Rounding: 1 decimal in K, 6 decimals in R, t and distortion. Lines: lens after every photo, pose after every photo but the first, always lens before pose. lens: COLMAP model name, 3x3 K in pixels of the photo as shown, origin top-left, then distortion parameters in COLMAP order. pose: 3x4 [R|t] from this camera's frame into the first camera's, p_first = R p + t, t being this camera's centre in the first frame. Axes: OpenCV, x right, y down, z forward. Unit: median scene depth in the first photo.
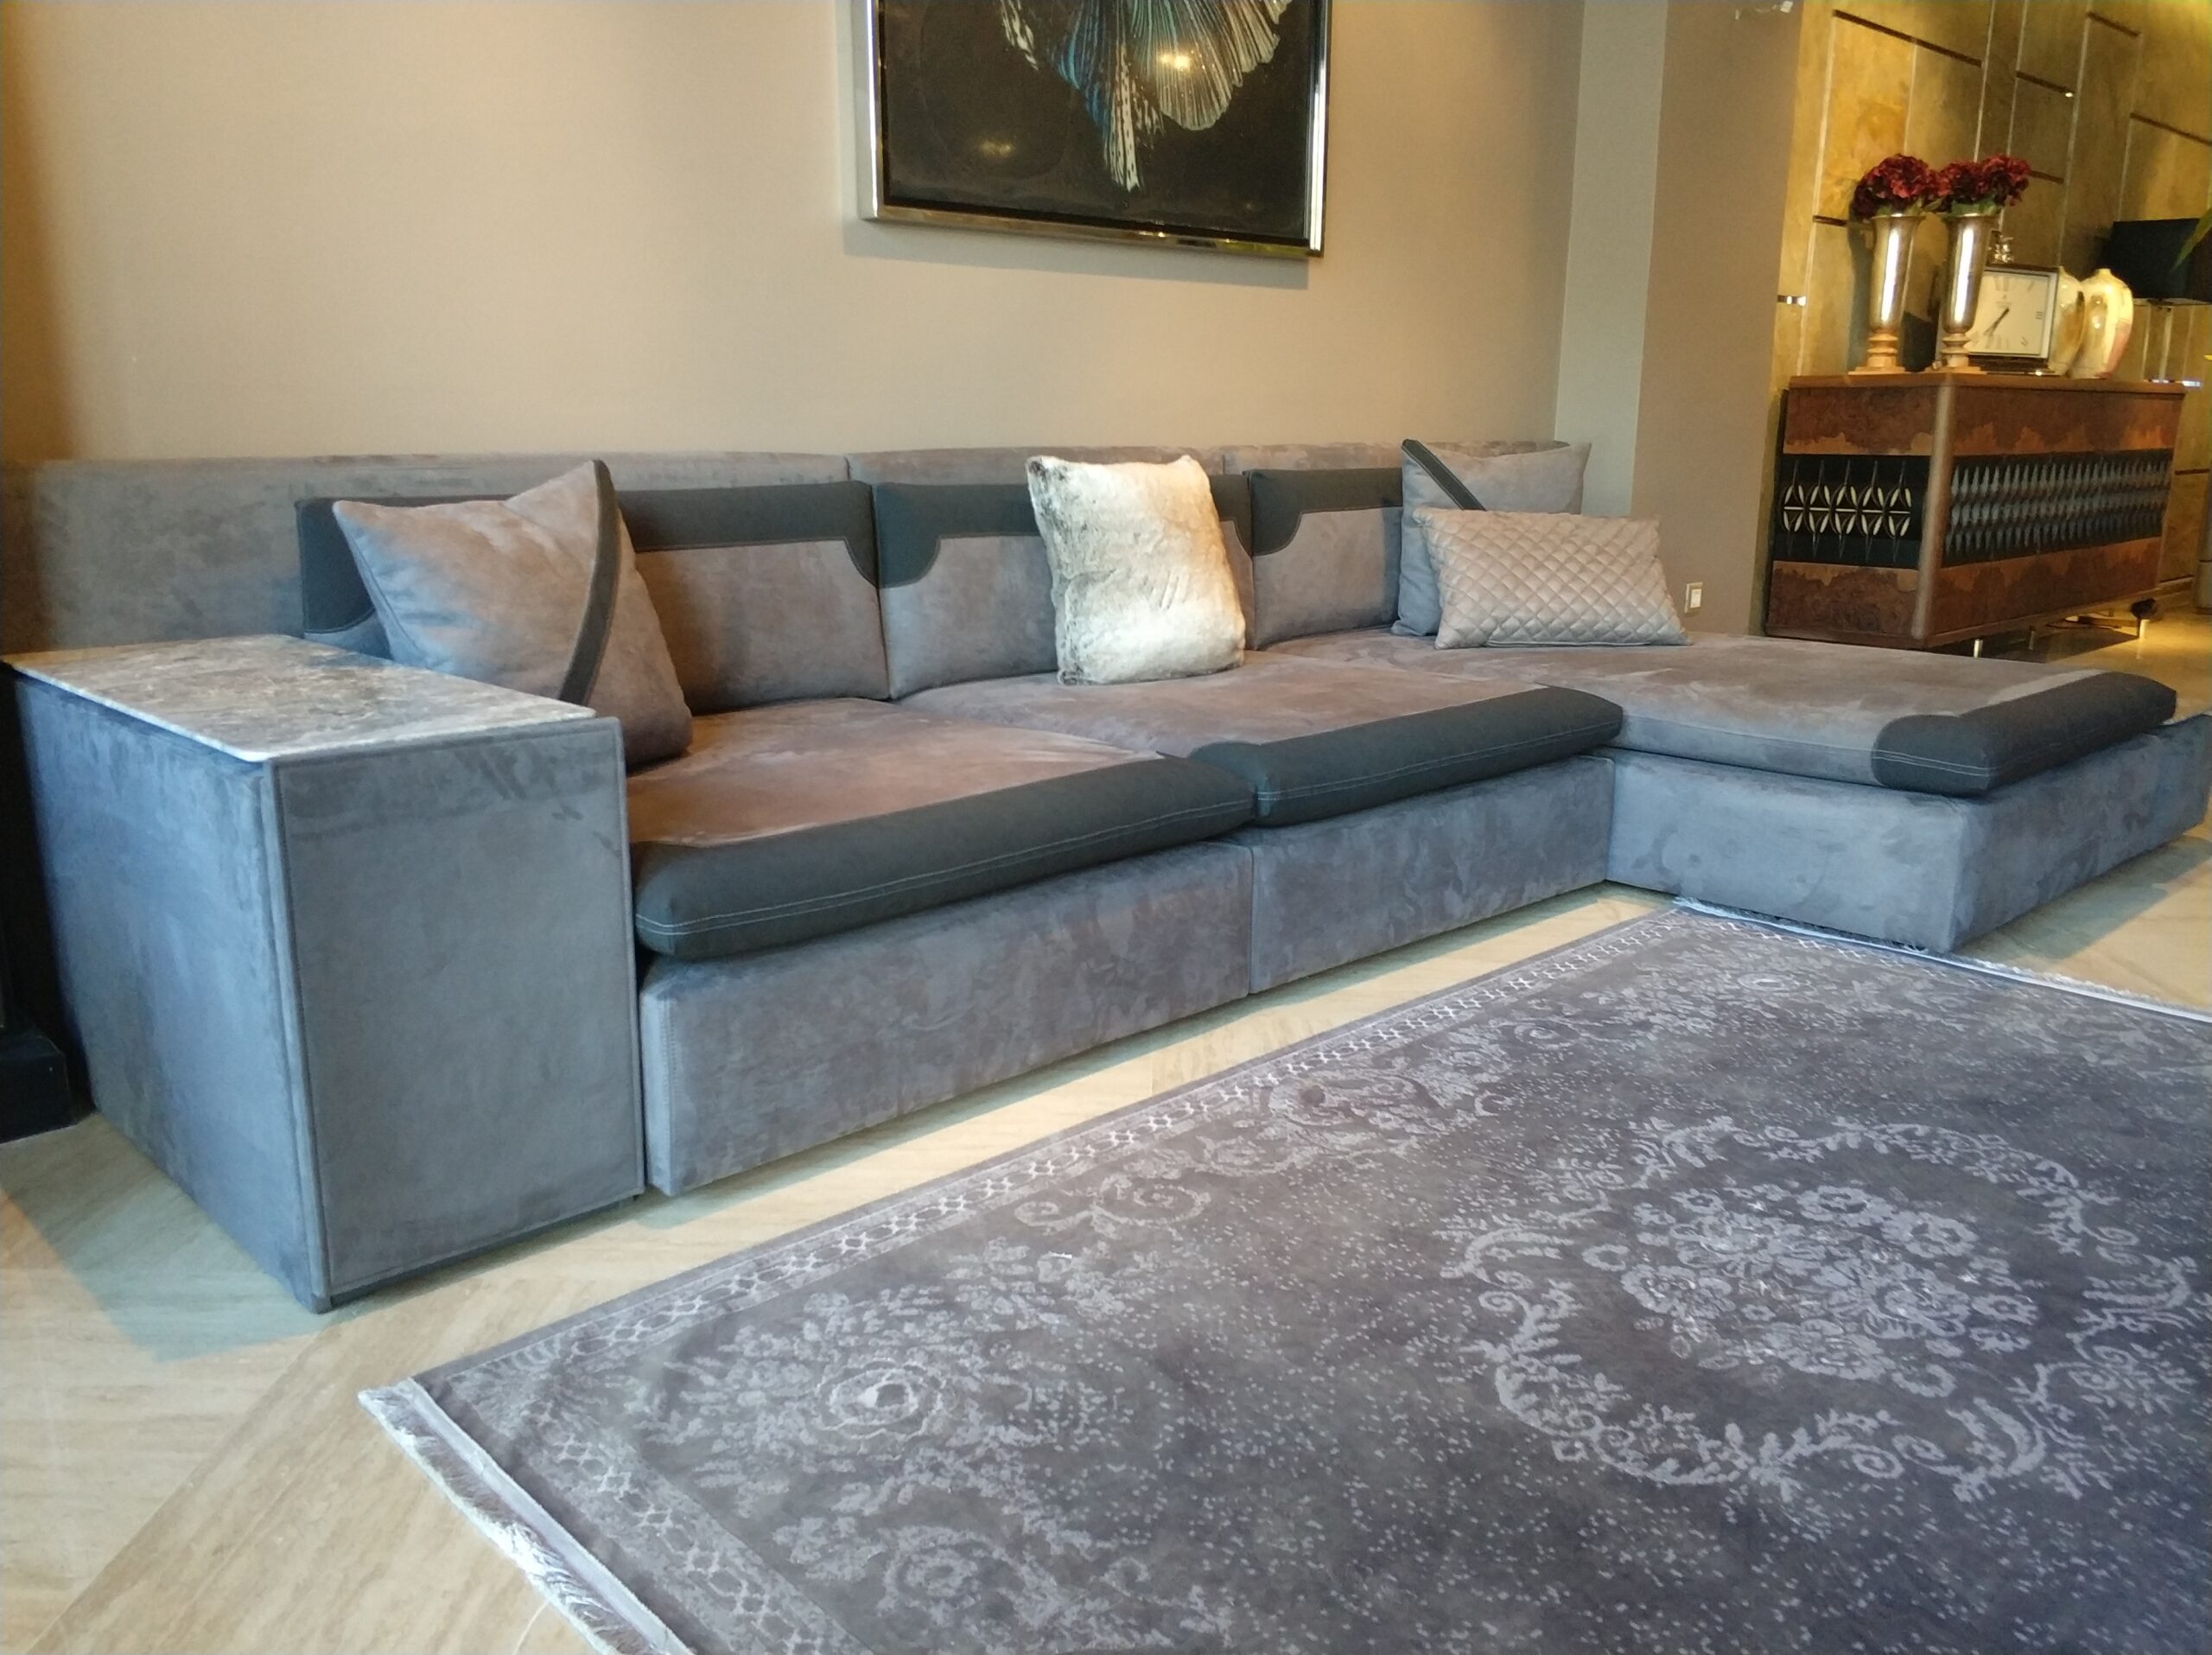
lens RADIAL K [[1731.5, 0, 1105.9], [0, 1731.5, 817.6], [0, 0, 1]] dist [0.002889, -0.000132]
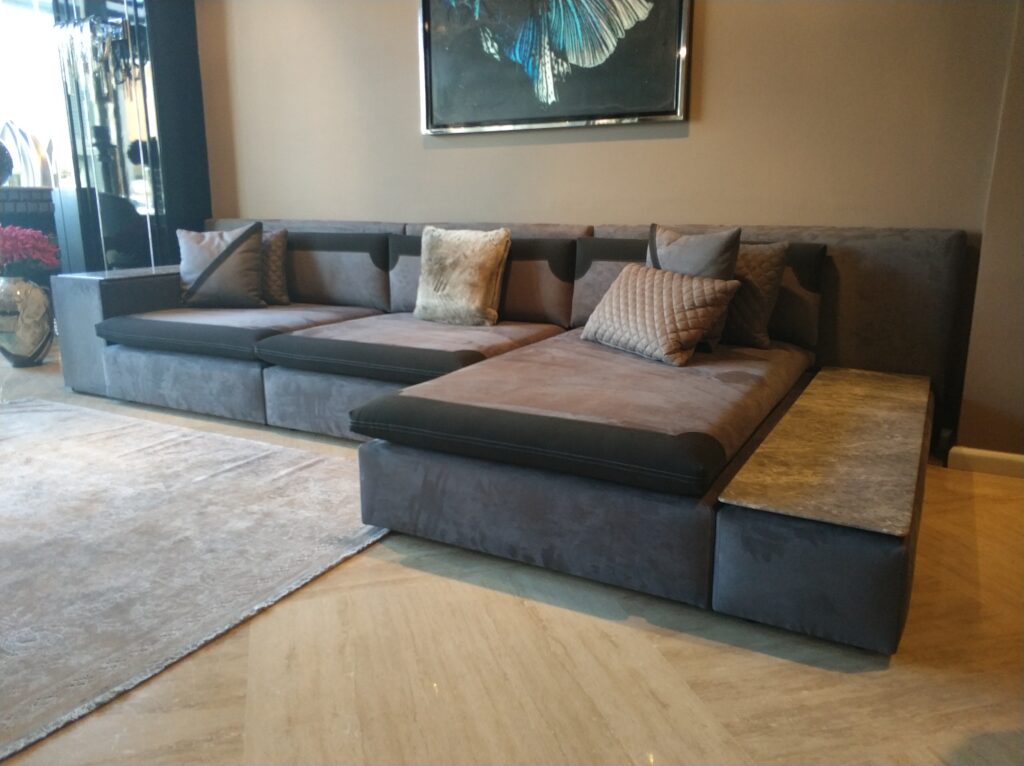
lens RADIAL K [[801.5, 0, 512.4], [0, 801.5, 388.0], [0, 0, 1]] dist [0.002889, -0.000132]
pose [[0.306166, 0.215578, -0.927248, 1.025130], [-0.212706, 0.964889, 0.154096, -0.171730], [0.927911, 0.150052, 0.341271, 0.694359]]
